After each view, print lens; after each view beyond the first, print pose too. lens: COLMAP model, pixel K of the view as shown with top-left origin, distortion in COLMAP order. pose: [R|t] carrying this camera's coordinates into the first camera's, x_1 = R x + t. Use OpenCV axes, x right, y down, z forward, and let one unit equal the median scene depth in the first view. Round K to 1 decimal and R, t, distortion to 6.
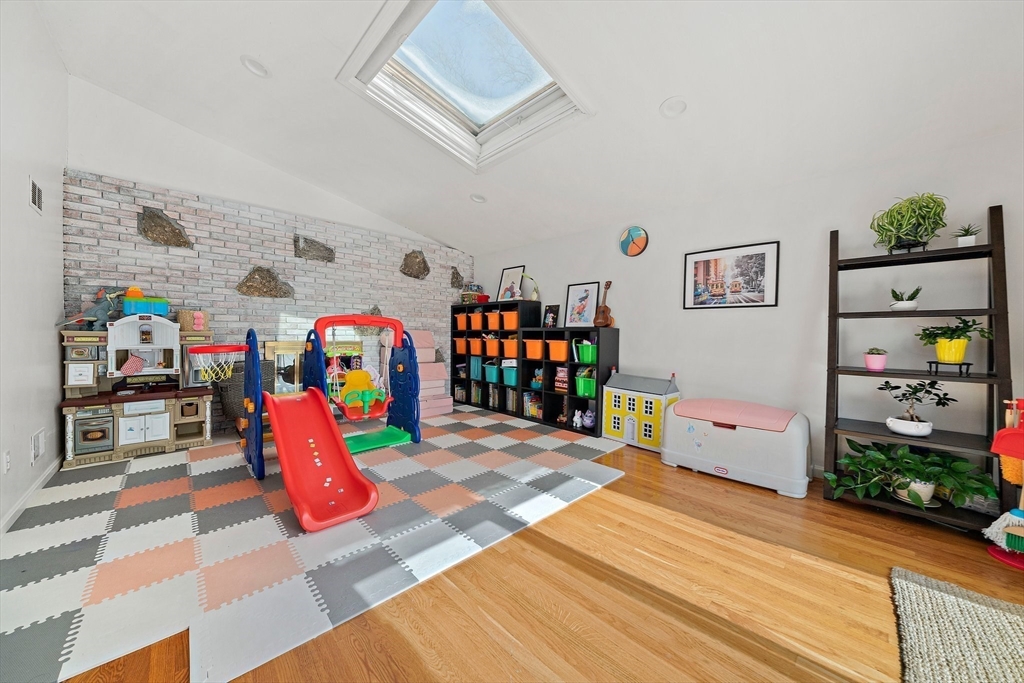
lens RADIAL K [[355.1, 0, 510.3], [0, 355.1, 339.3], [0, 0, 1]] dist [-0.007211, 0.000184]
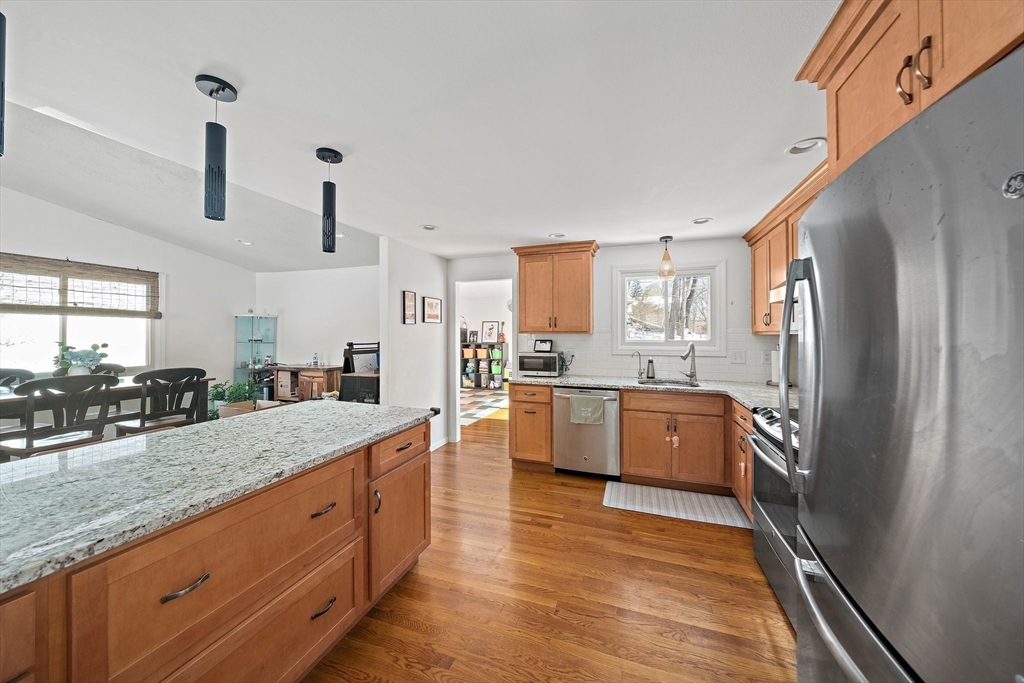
lens RADIAL K [[355.1, 0, 514.0], [0, 355.1, 330.7], [0, 0, 1]] dist [-0.007211, 0.000184]
pose [[0.890480, -0.004048, 0.455005, -1.146808], [0.012898, 0.999783, -0.016349, -0.119636], [-0.454840, 0.020427, 0.890339, -1.721872]]
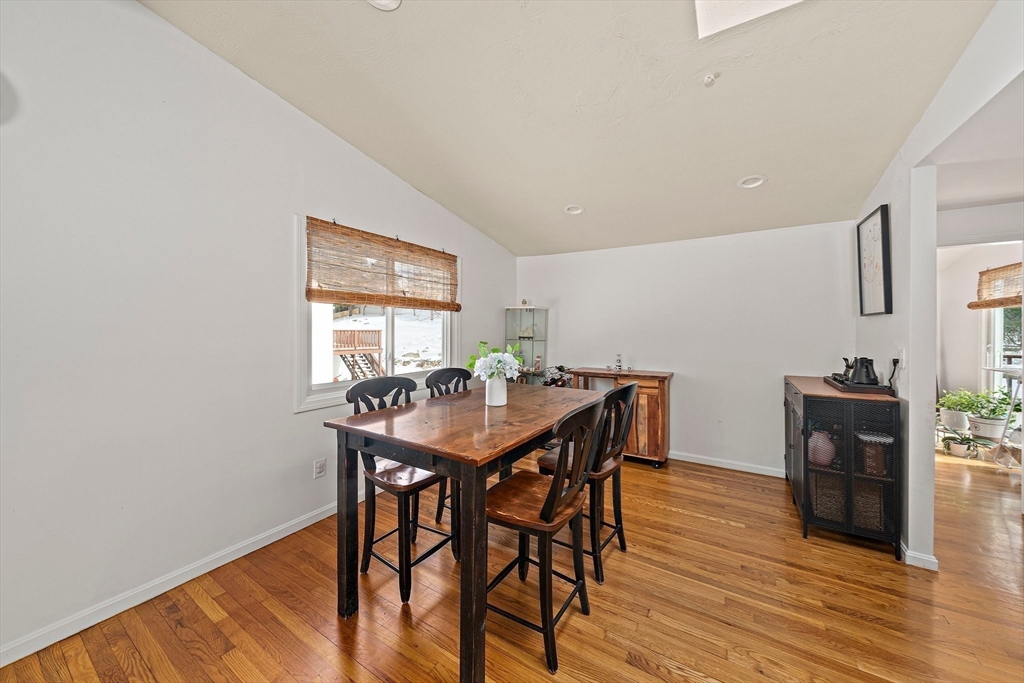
lens RADIAL K [[355.1, 0, 511.6], [0, 355.1, 328.7], [0, 0, 1]] dist [-0.007211, 0.000184]
pose [[0.965628, -0.008155, 0.259800, -2.179442], [0.011741, 0.999856, -0.012253, -0.141606], [-0.259662, 0.014882, 0.965585, -0.725619]]
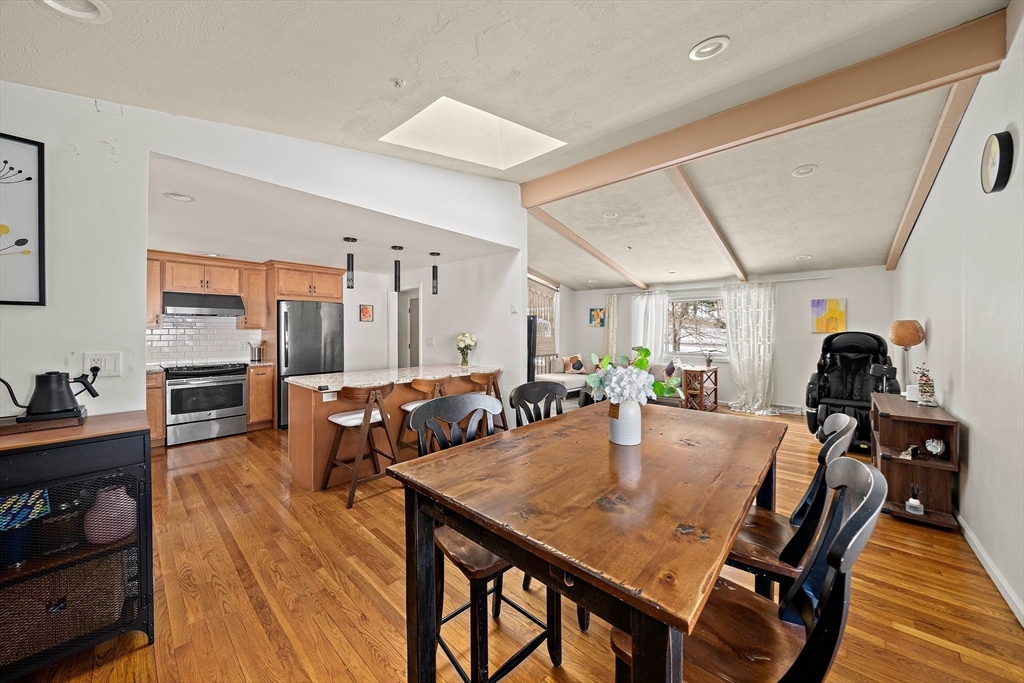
lens RADIAL K [[355.1, 0, 516.9], [0, 355.1, 333.0], [0, 0, 1]] dist [-0.007211, 0.000184]
pose [[-0.995601, -0.011226, -0.093019, -1.732451], [-0.013091, 0.999725, 0.019464, -0.156392], [0.092775, 0.020596, -0.995474, 0.756768]]
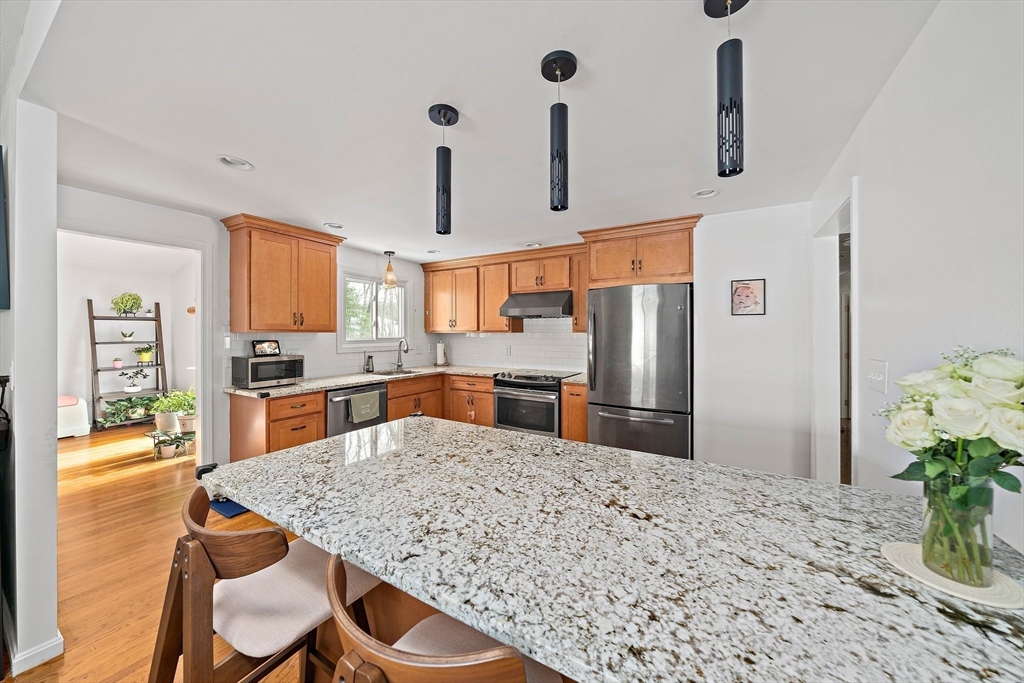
lens RADIAL K [[355.1, 0, 516.4], [0, 355.1, 332.9], [0, 0, 1]] dist [-0.007211, 0.000184]
pose [[-0.285581, -0.010633, 0.958295, -1.800324], [0.008952, 0.999865, 0.013762, -0.139837], [-0.958313, 0.012508, -0.285448, -0.787731]]
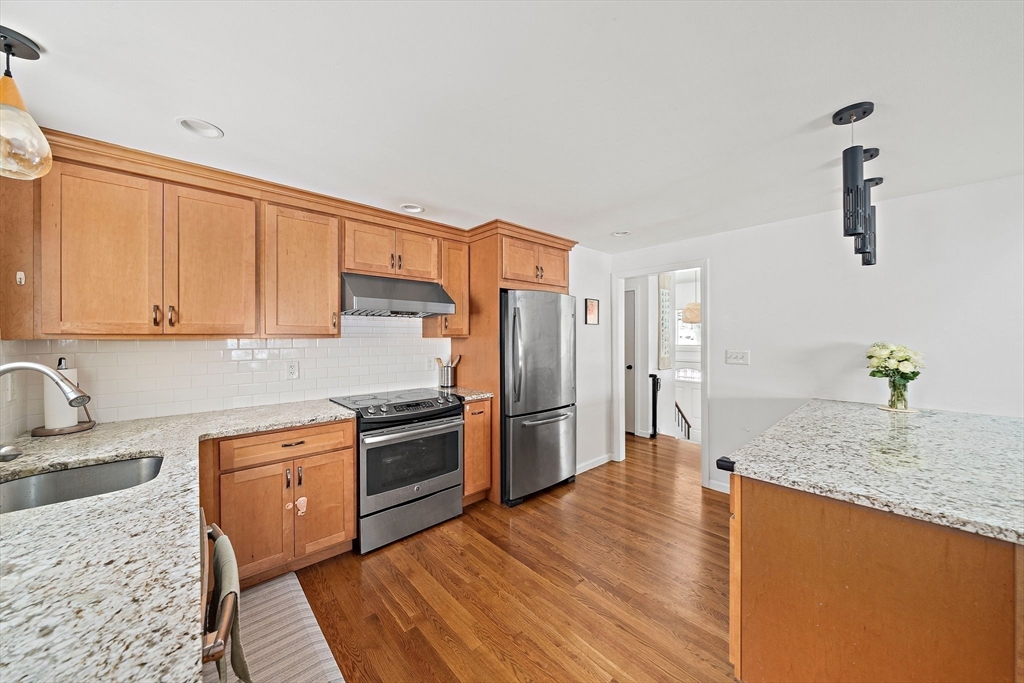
lens RADIAL K [[355.1, 0, 514.2], [0, 355.1, 336.4], [0, 0, 1]] dist [-0.007211, 0.000184]
pose [[-0.999805, -0.008356, 0.017891, -0.574373], [-0.008130, 0.999886, 0.012698, -0.138333], [-0.017995, 0.012550, -0.999759, -0.222127]]
